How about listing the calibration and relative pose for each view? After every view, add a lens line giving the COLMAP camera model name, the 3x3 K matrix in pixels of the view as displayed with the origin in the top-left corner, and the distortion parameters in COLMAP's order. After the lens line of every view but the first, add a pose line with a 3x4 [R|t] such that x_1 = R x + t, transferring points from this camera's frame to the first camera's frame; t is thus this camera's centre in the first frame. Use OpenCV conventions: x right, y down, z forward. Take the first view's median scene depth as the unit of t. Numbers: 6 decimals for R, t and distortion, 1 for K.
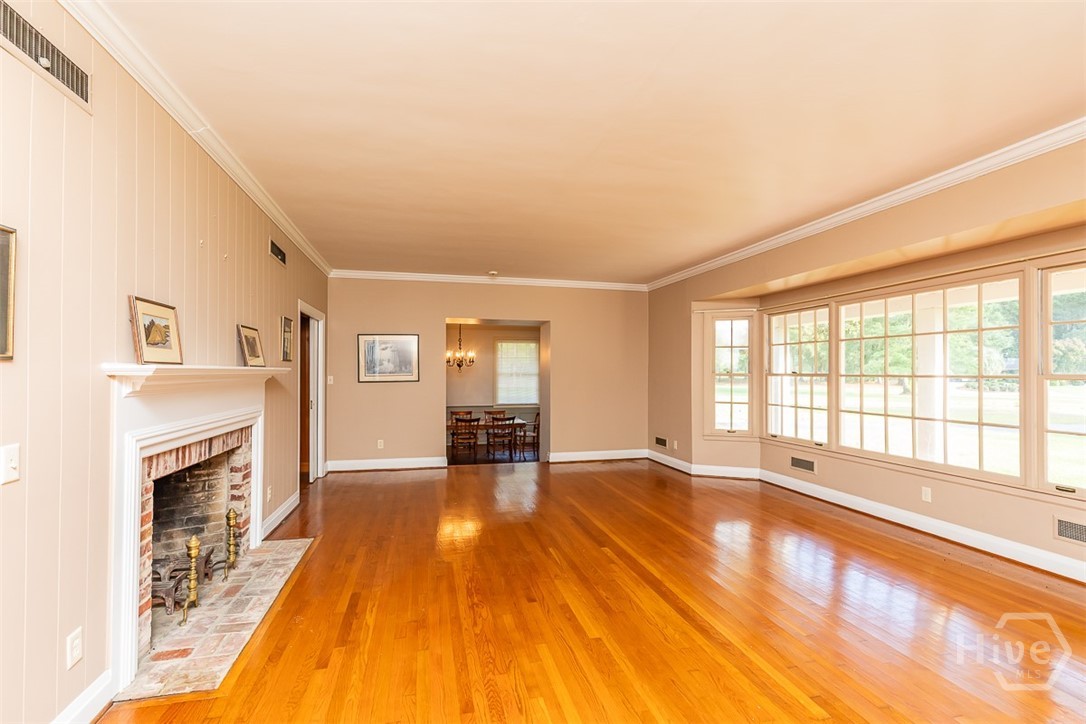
lens RADIAL K [[493.6, 0, 541.6], [0, 493.6, 365.7], [0, 0, 1]] dist [0.006813, 0.007628]
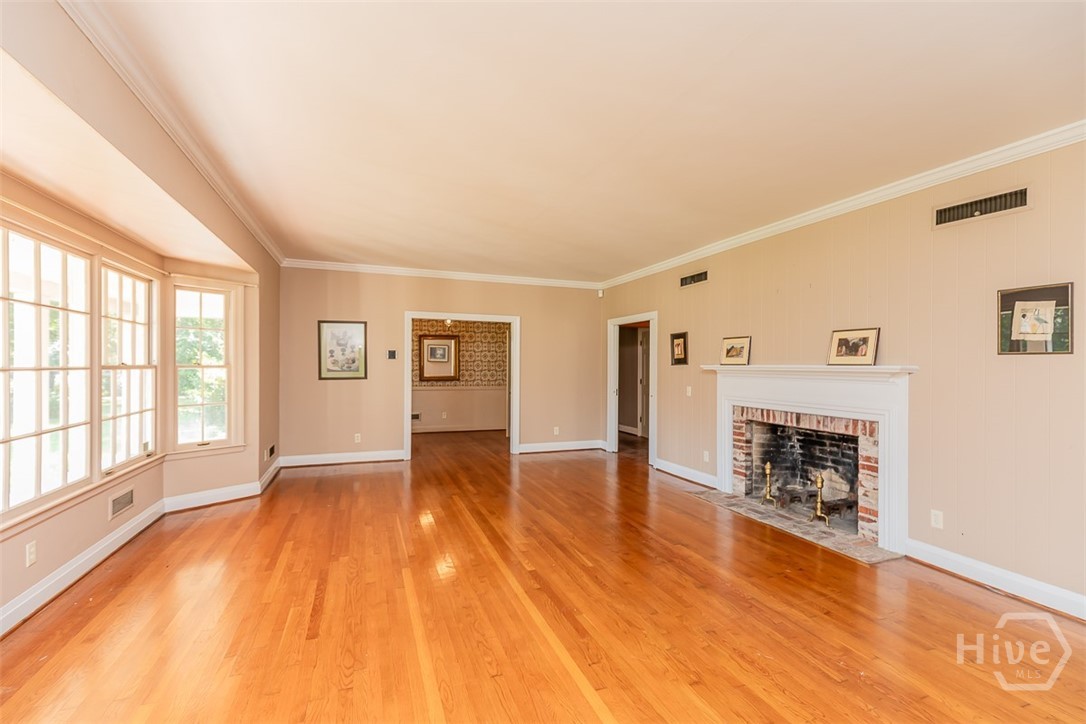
lens RADIAL K [[493.6, 0, 542.7], [0, 493.6, 365.8], [0, 0, 1]] dist [0.006813, 0.007628]
pose [[-0.992160, -0.010710, -0.124514, 0.242276], [-0.009779, 0.999919, -0.008087, 0.020270], [0.124591, -0.006806, -0.992185, 2.068625]]
